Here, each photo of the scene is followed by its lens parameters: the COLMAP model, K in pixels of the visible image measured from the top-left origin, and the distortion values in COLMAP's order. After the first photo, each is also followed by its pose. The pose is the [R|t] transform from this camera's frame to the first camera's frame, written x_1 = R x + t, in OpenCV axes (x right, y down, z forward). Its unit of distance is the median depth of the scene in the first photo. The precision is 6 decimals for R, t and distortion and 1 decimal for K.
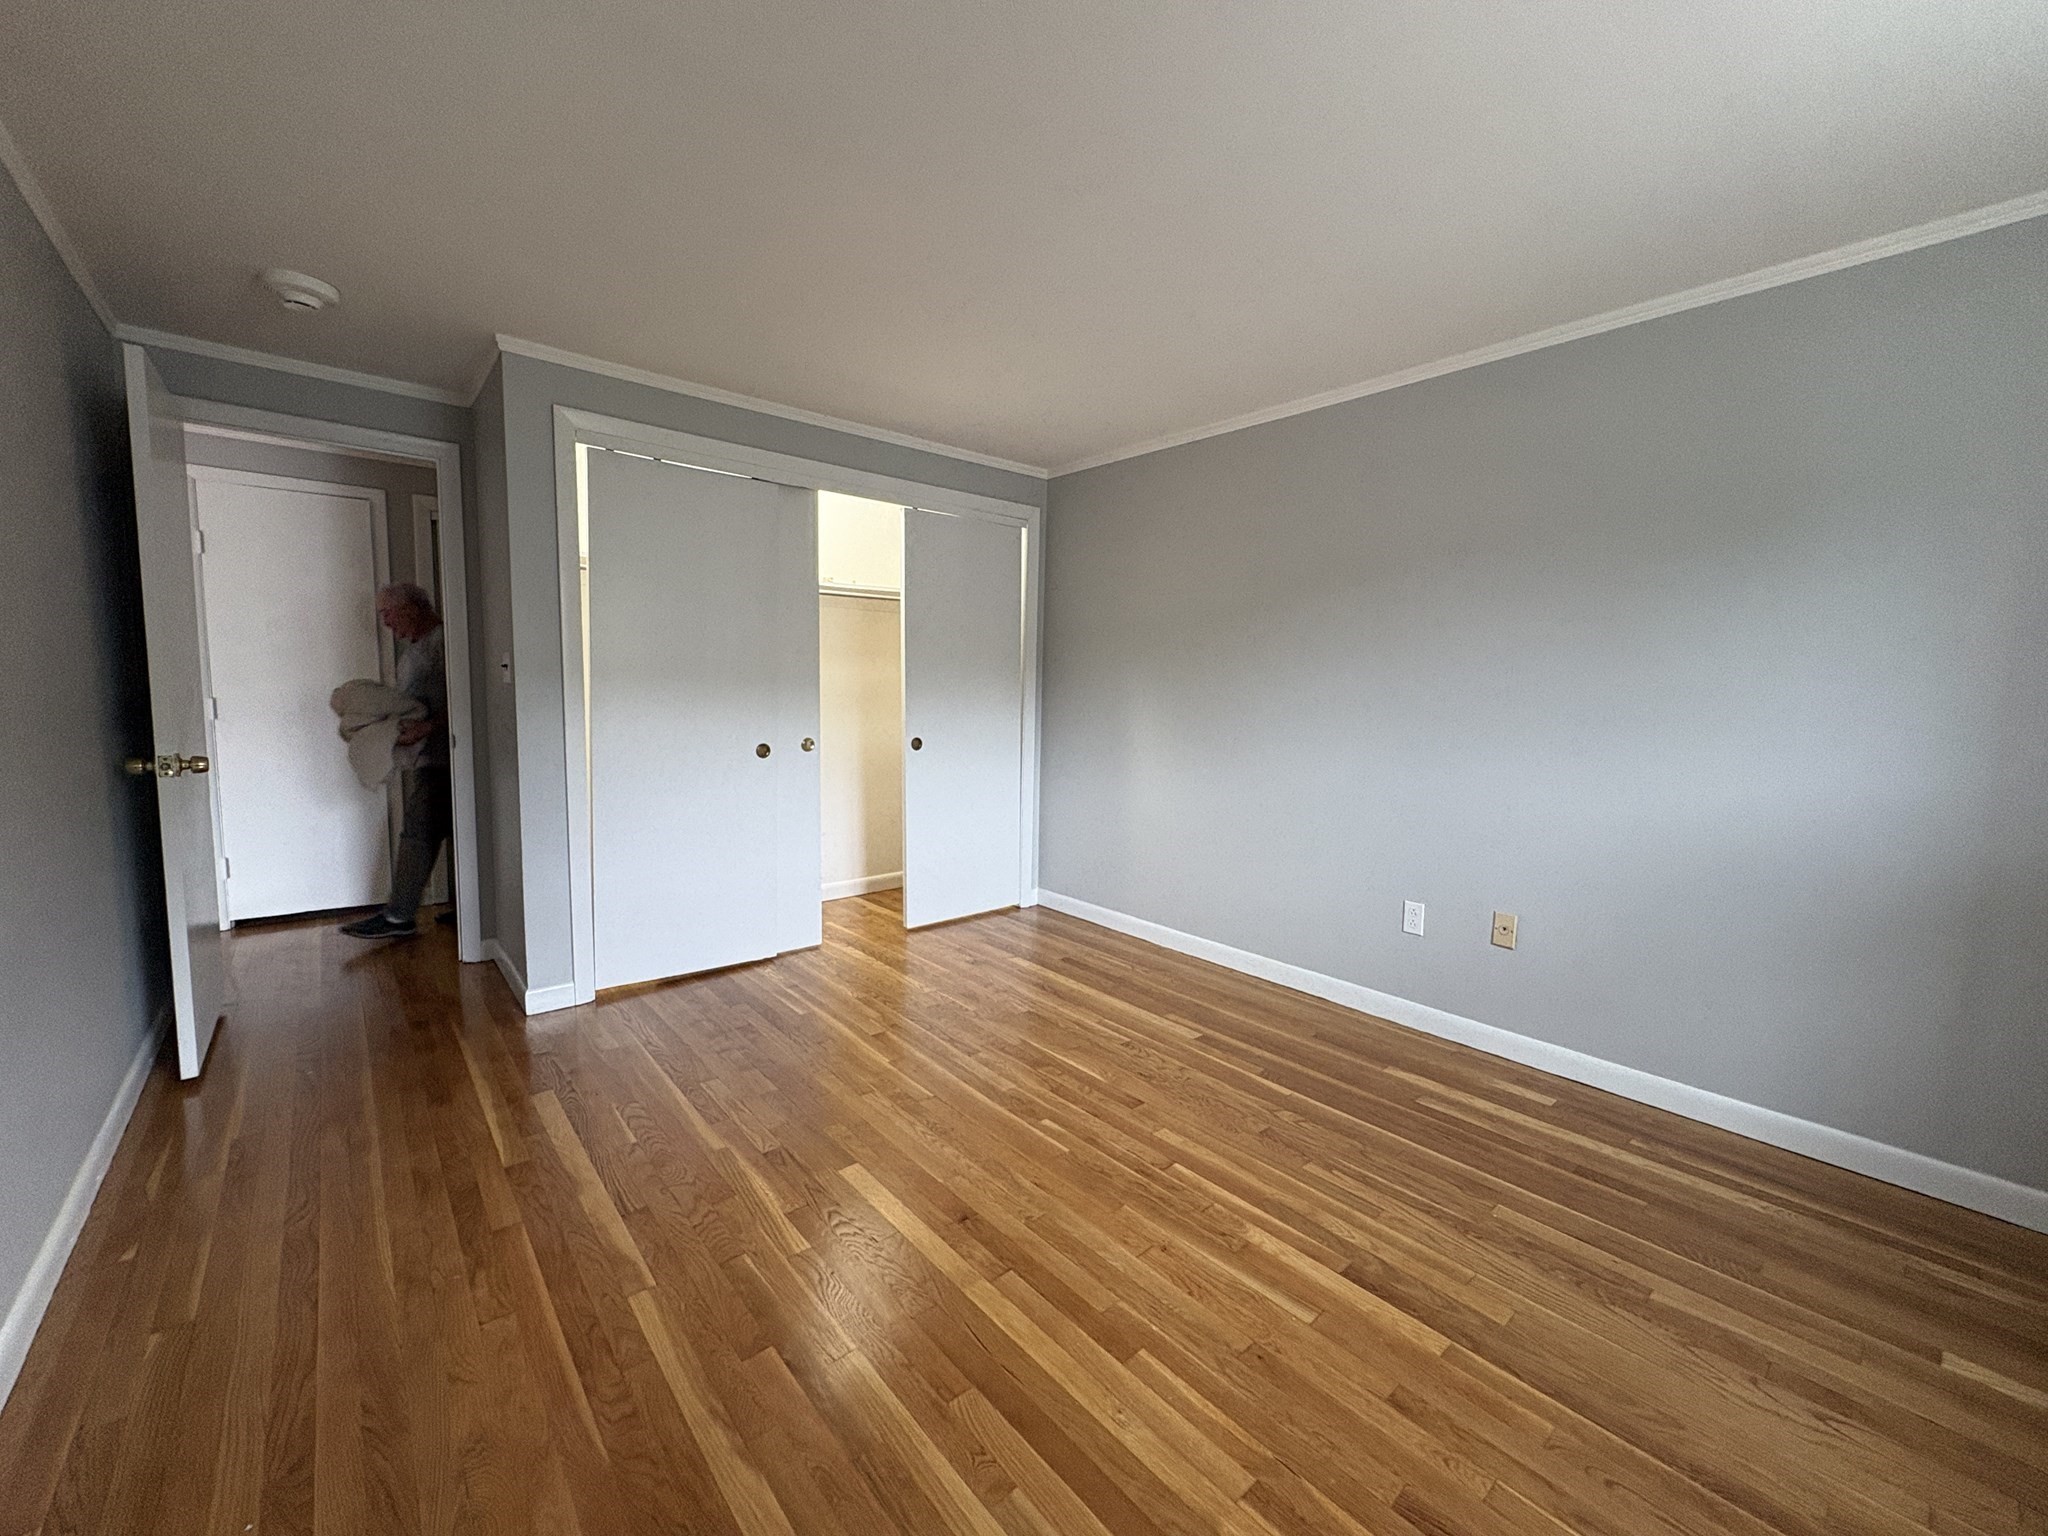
lens RADIAL K [[819.6, 0, 1023.1], [0, 819.6, 767.0], [0, 0, 1]] dist [0.000138, 0.001070]
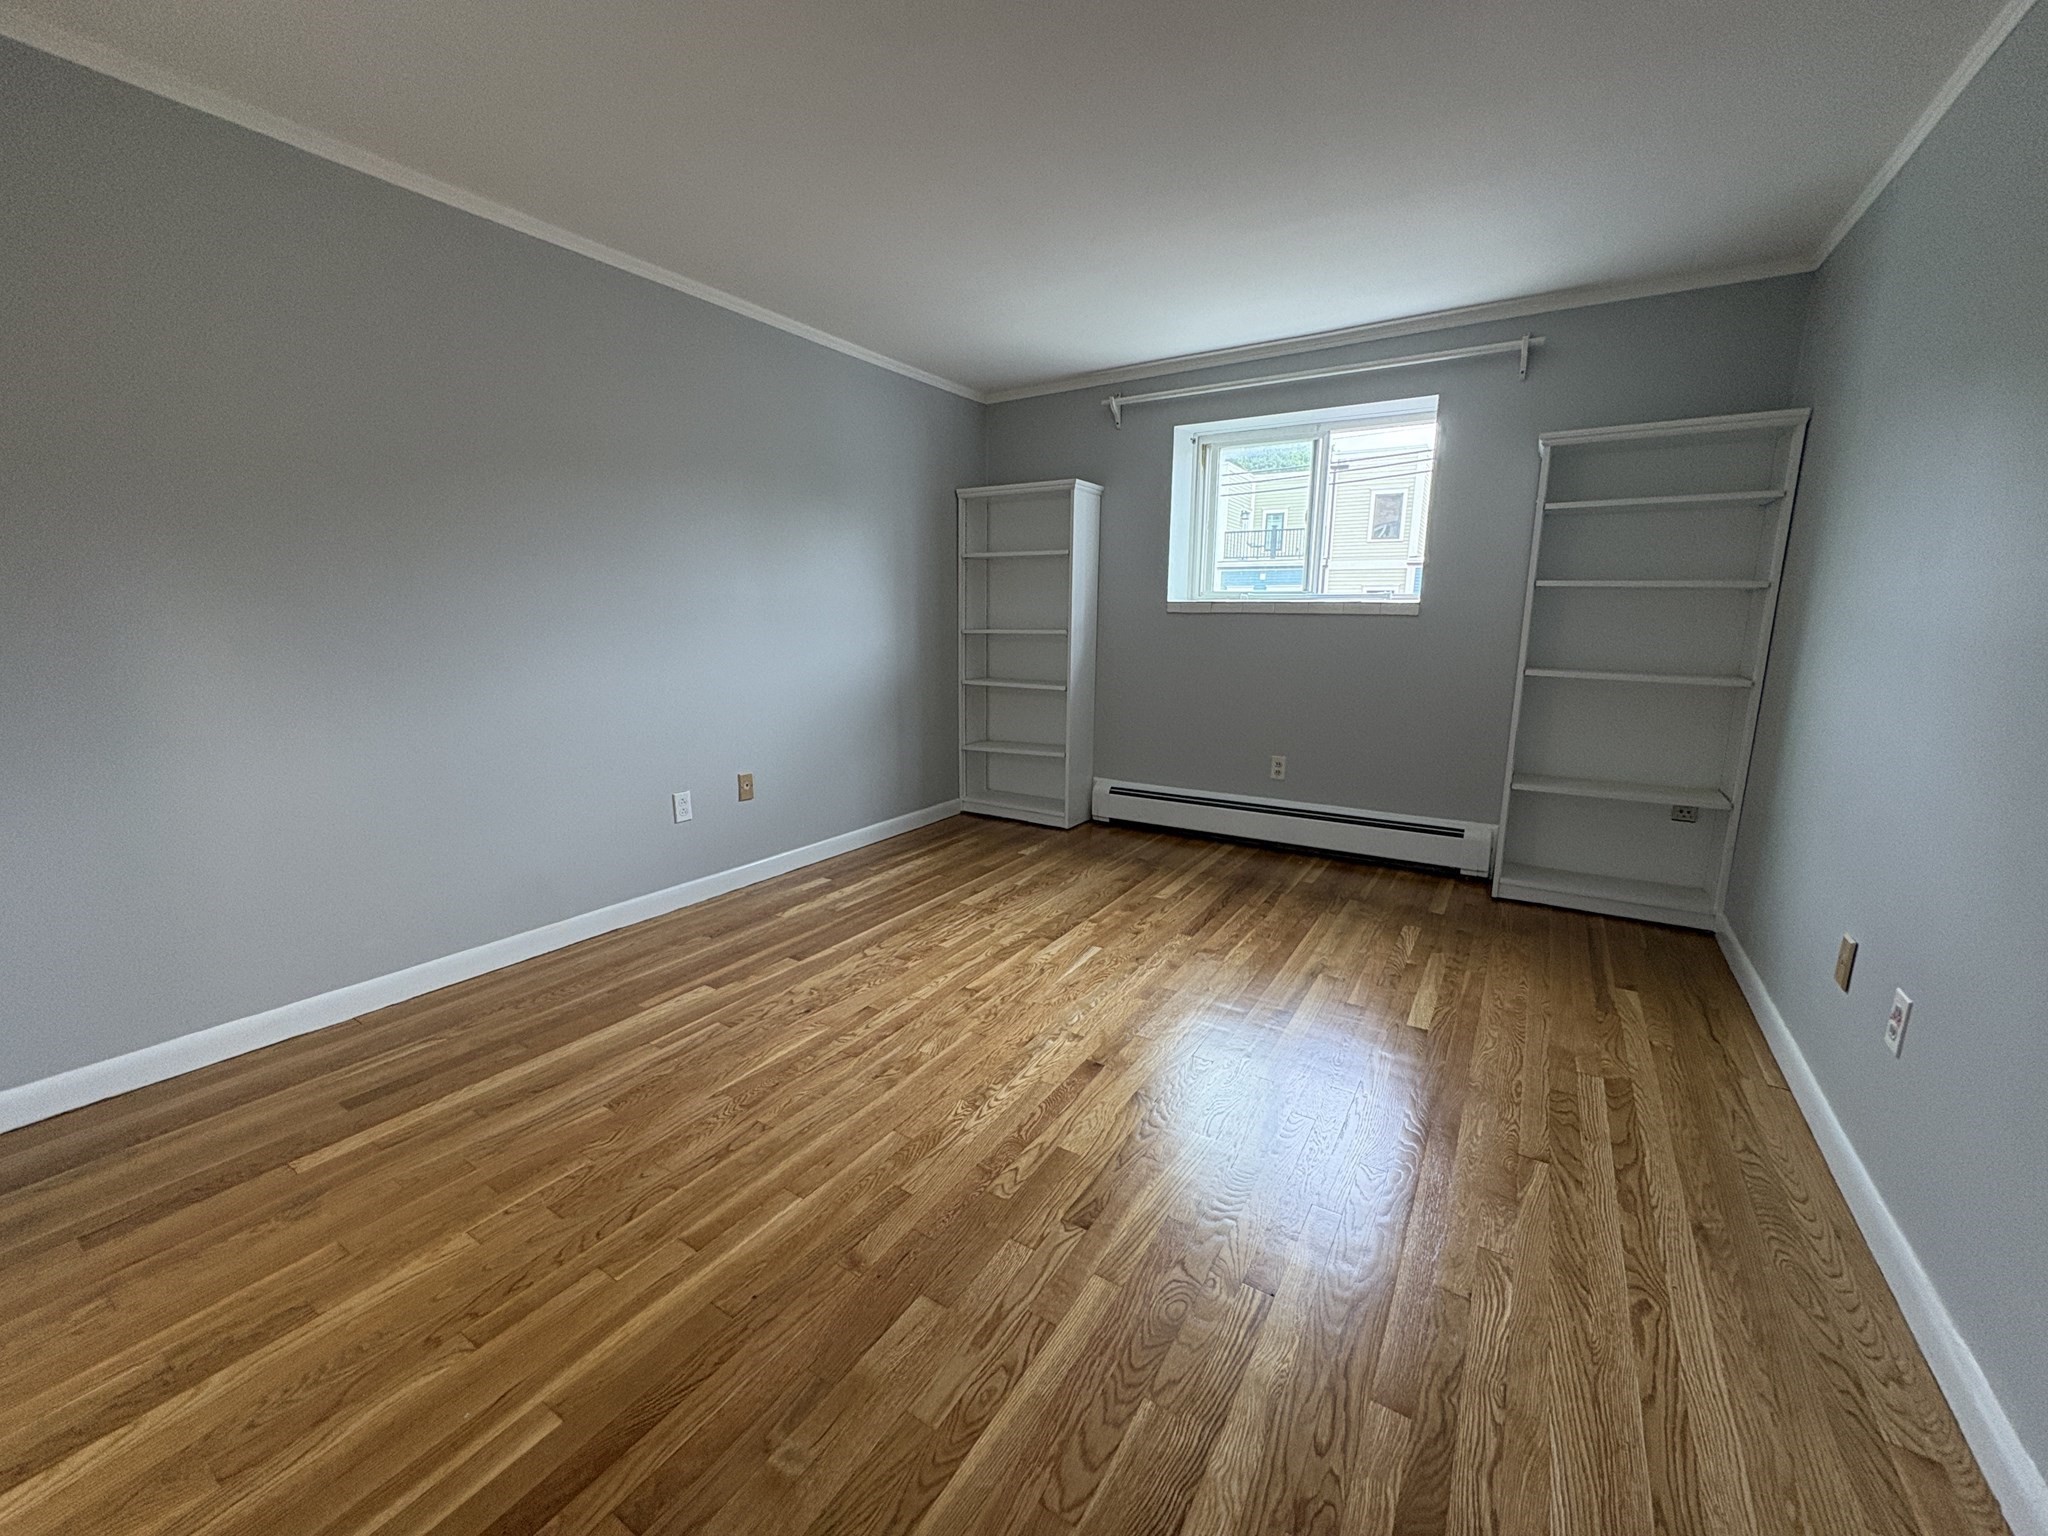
lens RADIAL K [[819.6, 0, 1025.0], [0, 819.6, 770.7], [0, 0, 1]] dist [0.000138, 0.001070]
pose [[-0.303134, -0.201599, 0.931380, -0.761295], [0.078569, 0.968752, 0.235259, -0.092921], [-0.949704, 0.144493, -0.277822, 1.004272]]
